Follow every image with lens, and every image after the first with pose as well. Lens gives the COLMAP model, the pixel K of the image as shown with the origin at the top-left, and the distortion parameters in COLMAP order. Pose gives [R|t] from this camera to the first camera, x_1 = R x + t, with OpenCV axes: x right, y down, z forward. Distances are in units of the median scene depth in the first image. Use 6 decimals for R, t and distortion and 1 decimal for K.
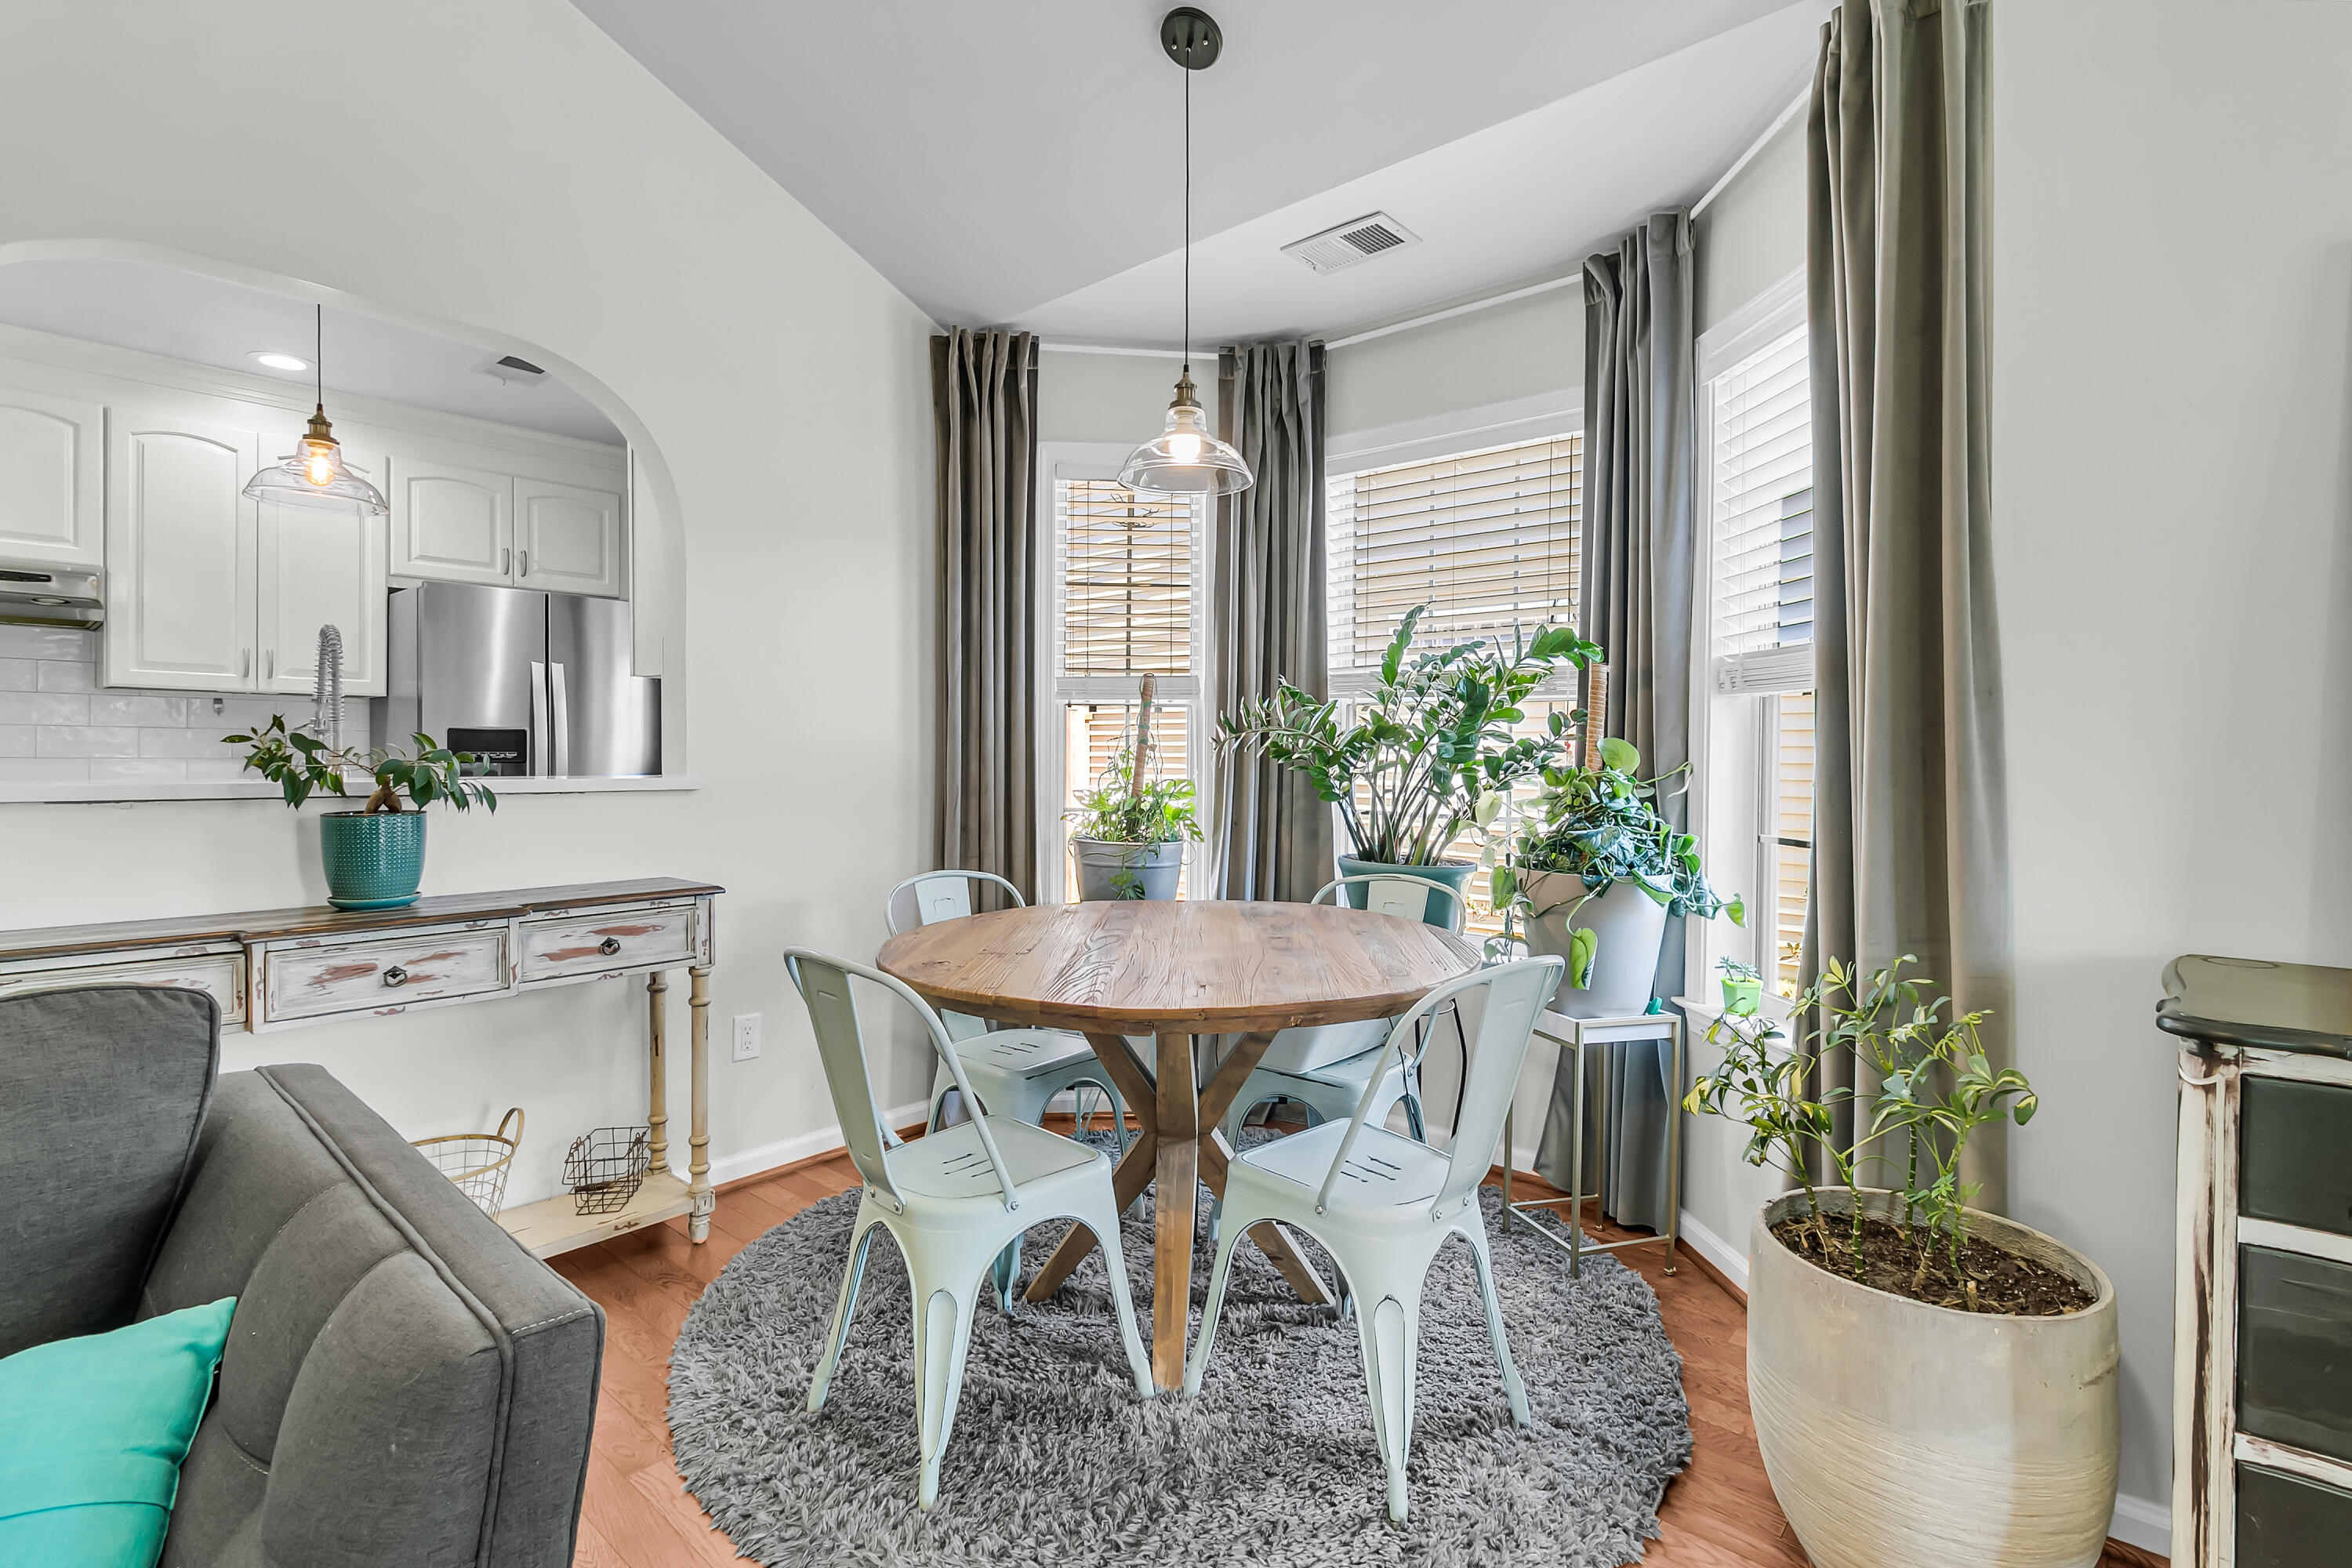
lens RADIAL K [[1101.7, 0, 1181.3], [0, 1101.7, 766.3], [0, 0, 1]] dist [-0.003327, -0.000091]
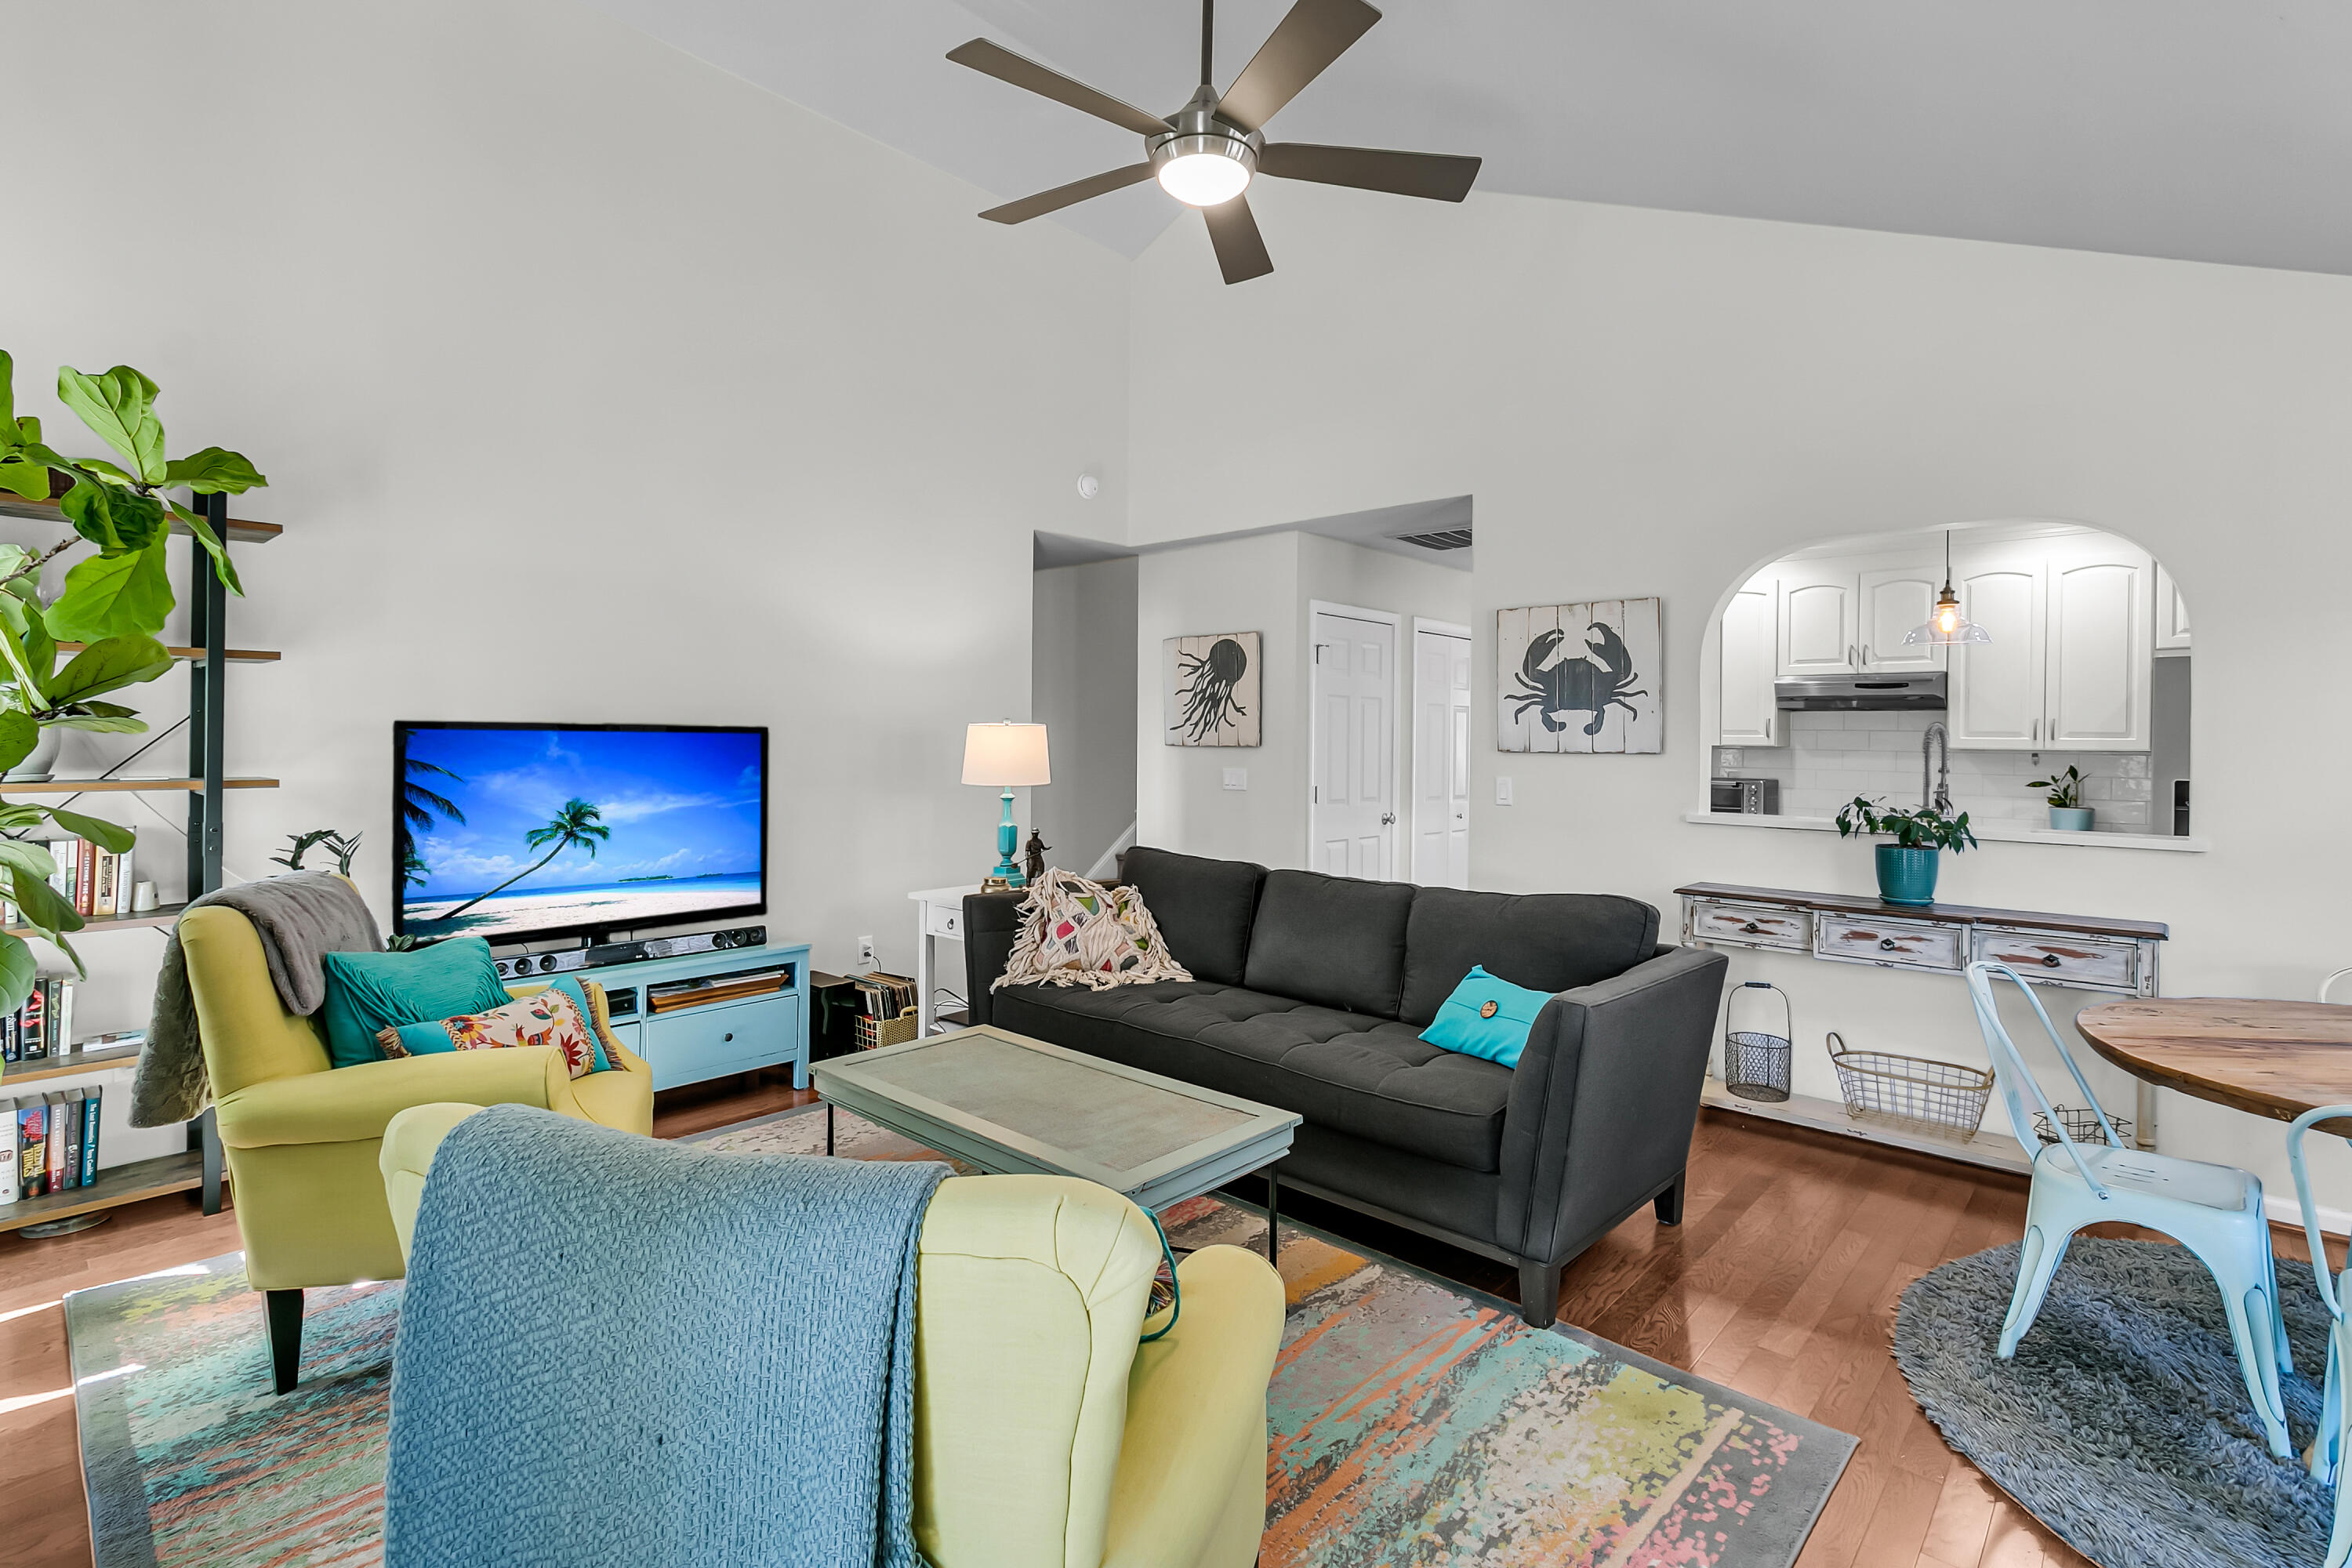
lens RADIAL K [[1101.7, 0, 1180.0], [0, 1101.7, 762.7], [0, 0, 1]] dist [-0.003327, -0.000091]
pose [[-0.018151, 0.012158, -0.999761, 0.942091], [-0.025584, 0.999593, 0.012621, -0.076982], [0.999508, 0.025807, -0.017833, -0.054157]]
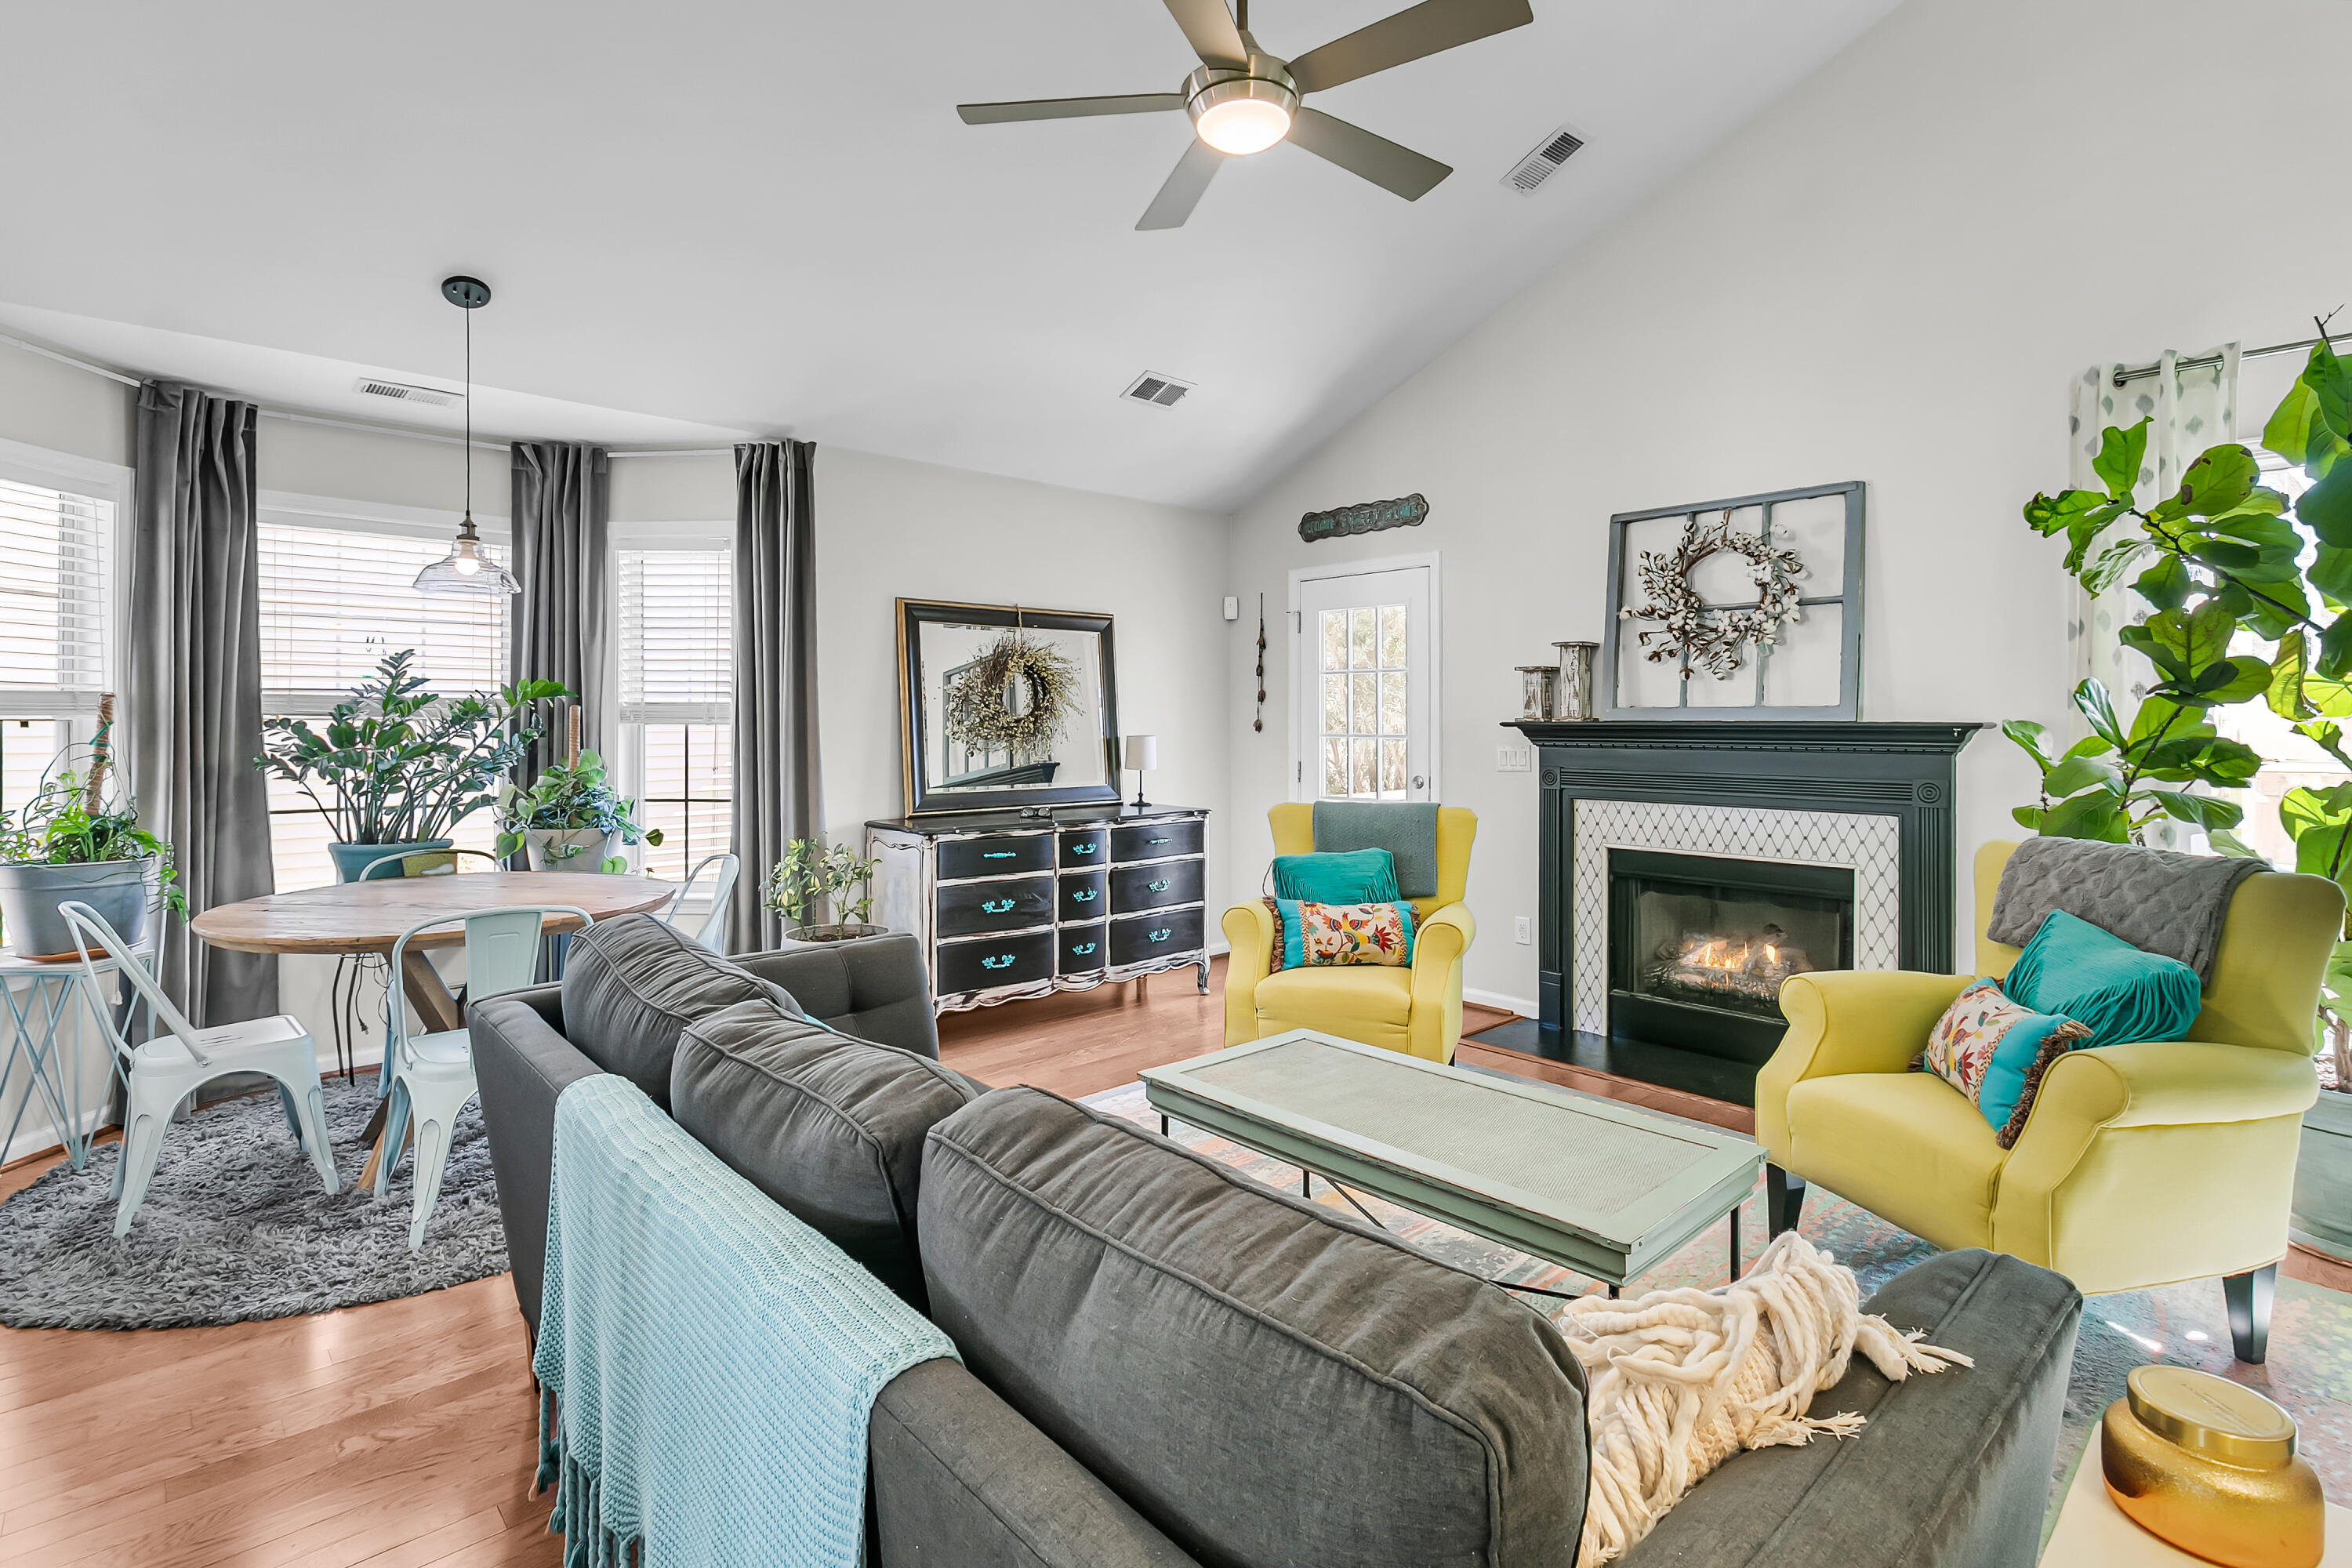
lens RADIAL K [[1101.7, 0, 1199.1], [0, 1101.7, 722.6], [0, 0, 1]] dist [-0.003327, -0.000091]
pose [[0.093082, -0.002272, 0.995656, -0.700862], [0.013393, 0.999910, 0.001030, -0.031717], [-0.995568, 0.013239, 0.093104, -0.065188]]
